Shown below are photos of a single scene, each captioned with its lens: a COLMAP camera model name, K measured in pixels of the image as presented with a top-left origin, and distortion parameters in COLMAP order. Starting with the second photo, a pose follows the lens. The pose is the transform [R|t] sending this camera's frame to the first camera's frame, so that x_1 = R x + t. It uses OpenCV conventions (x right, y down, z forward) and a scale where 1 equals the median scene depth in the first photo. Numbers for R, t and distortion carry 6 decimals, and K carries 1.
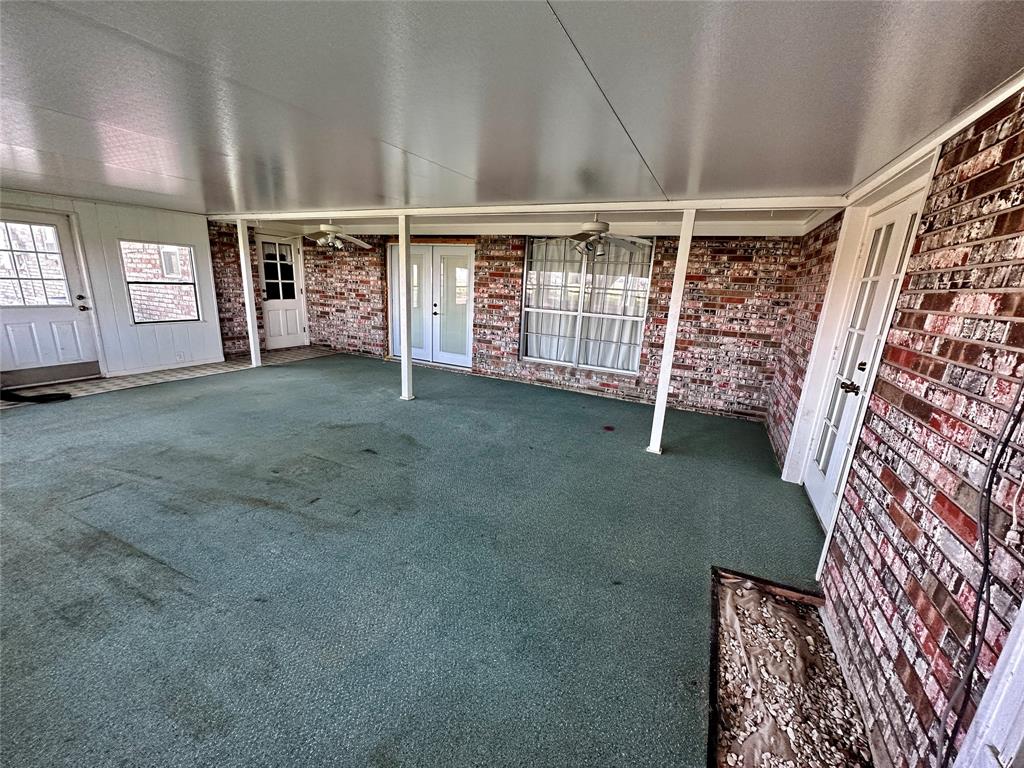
lens RADIAL K [[409.4, 0, 514.0], [0, 409.4, 385.1], [0, 0, 1]] dist [-0.001404, -0.000536]
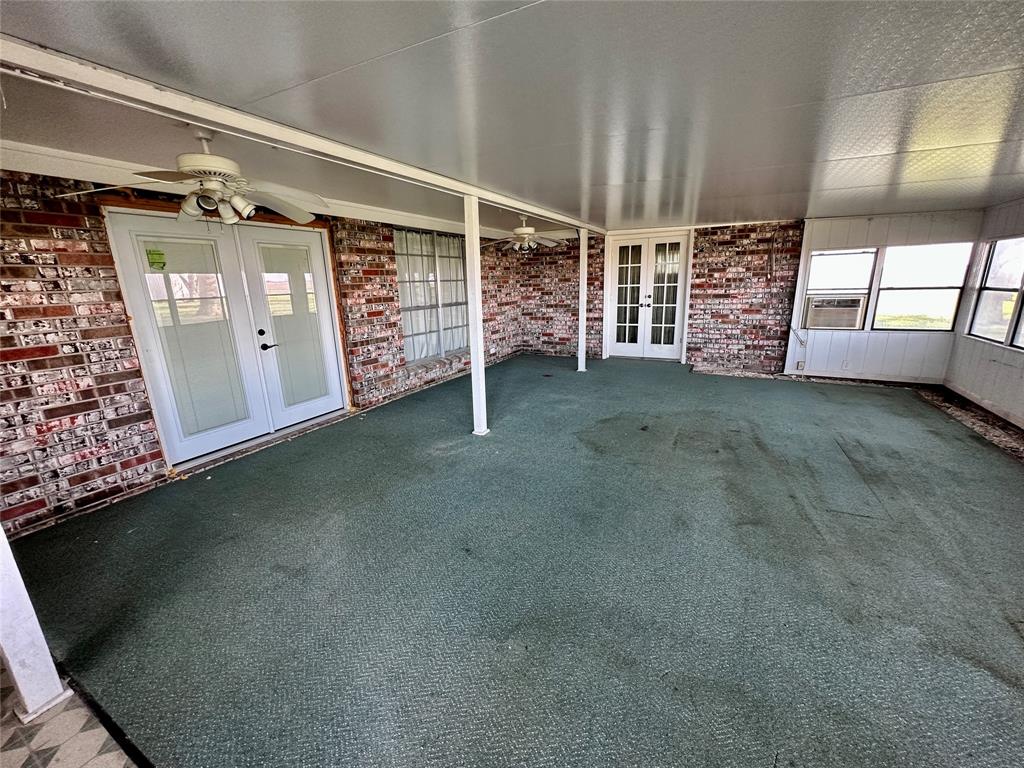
lens RADIAL K [[409.4, 0, 514.0], [0, 409.4, 385.1], [0, 0, 1]] dist [-0.001404, -0.000536]
pose [[0.031958, -0.300721, 0.953177, -0.839266], [0.274367, 0.919668, 0.280951, -0.218050], [-0.961094, 0.252542, 0.111898, 0.711030]]
